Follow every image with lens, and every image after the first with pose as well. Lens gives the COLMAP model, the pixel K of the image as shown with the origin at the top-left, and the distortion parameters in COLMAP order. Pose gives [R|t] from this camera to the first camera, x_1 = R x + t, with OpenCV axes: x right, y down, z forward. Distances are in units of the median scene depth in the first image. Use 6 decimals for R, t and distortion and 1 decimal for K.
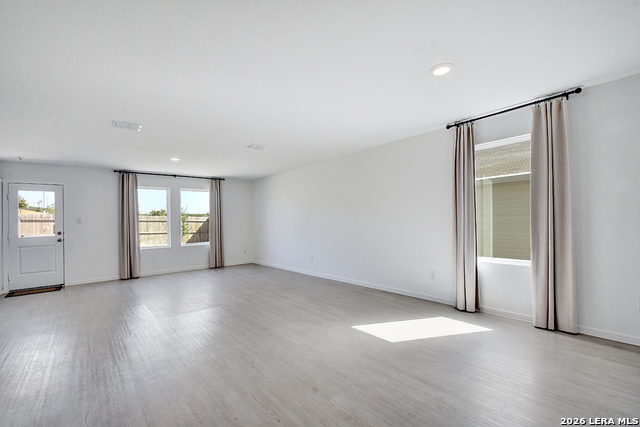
lens RADIAL K [[283.0, 0, 315.7], [0, 283.0, 220.8], [0, 0, 1]] dist [0.001567, -0.000331]
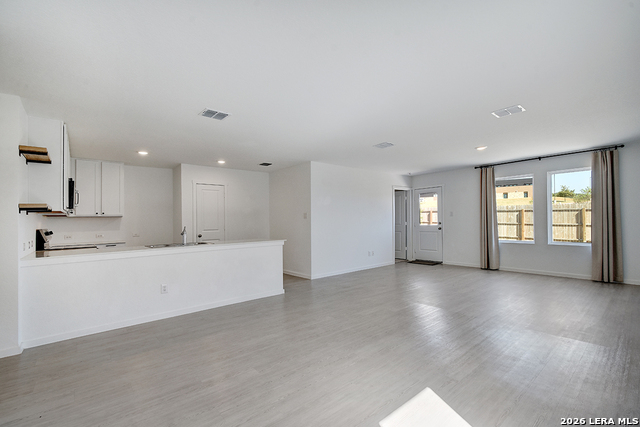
lens RADIAL K [[283.0, 0, 315.7], [0, 283.0, 220.8], [0, 0, 1]] dist [0.001567, -0.000331]
pose [[0.011316, 0.021365, -0.999708, 0.420280], [0.022253, 0.999519, 0.021612, -0.010084], [0.999688, -0.022491, 0.010835, 0.420548]]
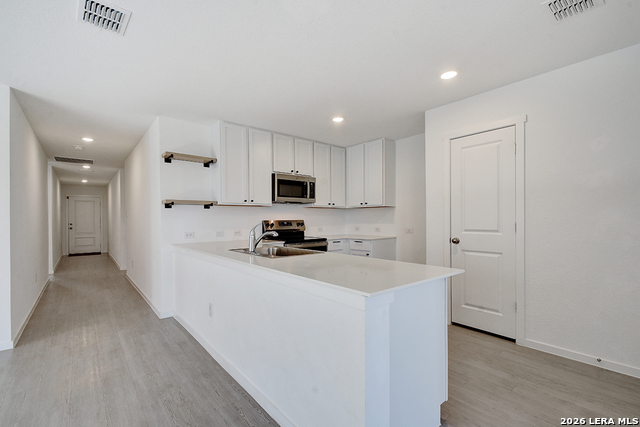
lens RADIAL K [[283.0, 0, 315.7], [0, 283.0, 220.8], [0, 0, 1]] dist [0.001567, -0.000331]
pose [[-0.999385, 0.032310, -0.013591, -0.388139], [0.032207, 0.999451, 0.007743, 0.009350], [0.013834, 0.007301, -0.999878, 0.533506]]
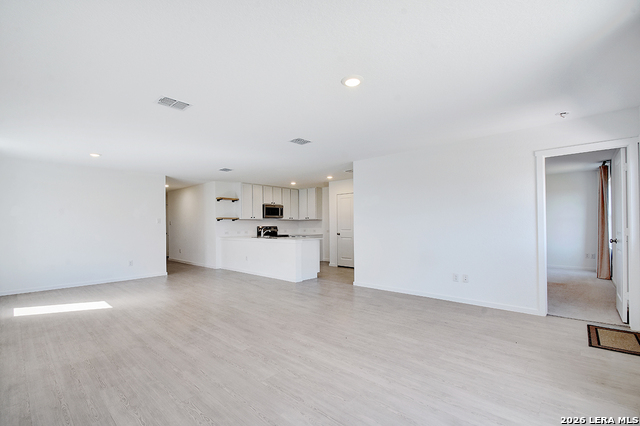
lens RADIAL K [[283.0, 0, 315.7], [0, 283.0, 220.3], [0, 0, 1]] dist [0.001567, -0.000331]
pose [[-0.989228, 0.032615, -0.142706, -0.352037], [0.035265, 0.999249, -0.016080, 0.011765], [0.142074, -0.020939, -0.989635, 1.380356]]
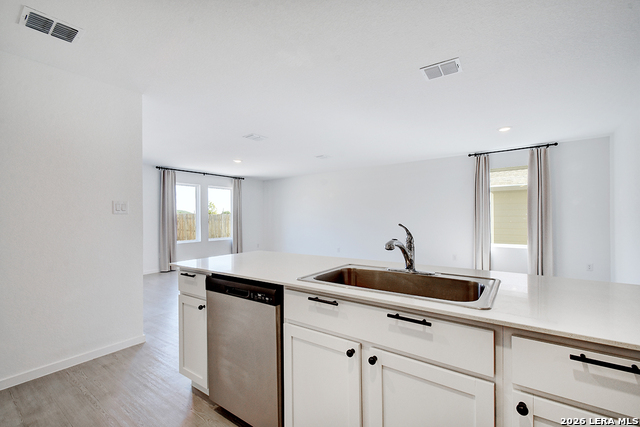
lens RADIAL K [[283.0, 0, 315.7], [0, 283.0, 220.8], [0, 0, 1]] dist [0.001567, -0.000331]
pose [[0.969236, 0.014321, 0.245715, -0.440981], [-0.015007, 0.999887, 0.000921, 0.010719], [-0.245674, -0.004580, 0.969342, -0.149730]]
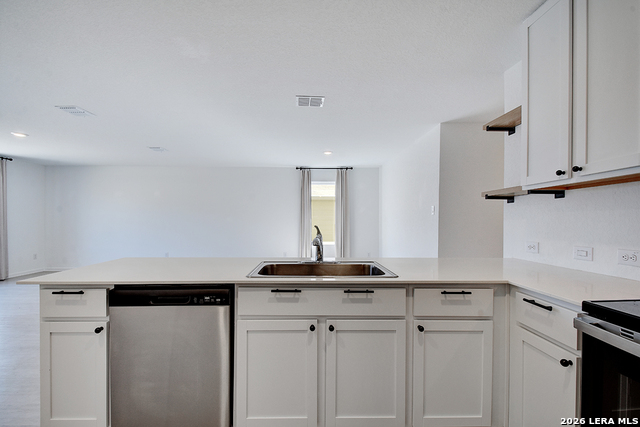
lens RADIAL K [[283.0, 0, 315.7], [0, 283.0, 220.8], [0, 0, 1]] dist [0.001567, -0.000331]
pose [[0.610281, 0.023459, 0.791837, -0.572270], [-0.019587, 0.999703, -0.014522, 0.012814], [-0.791943, -0.006647, 0.610559, -0.115431]]
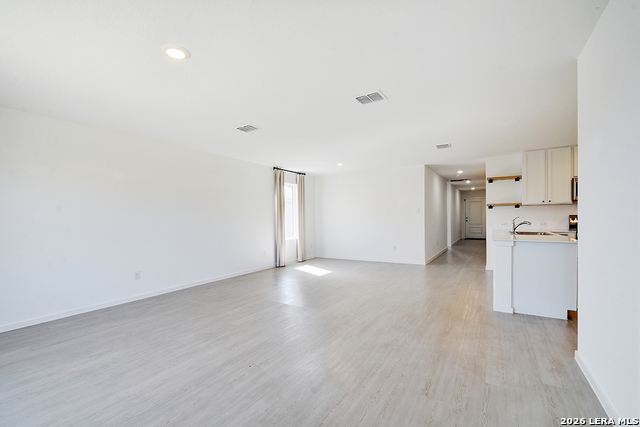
lens RADIAL K [[283.0, 0, 315.7], [0, 283.0, 220.8], [0, 0, 1]] dist [0.001567, -0.000331]
pose [[-0.323142, 0.016842, 0.946201, -0.893456], [0.021017, 0.999723, -0.010617, 0.020673], [-0.946117, 0.016456, -0.323406, 0.903610]]
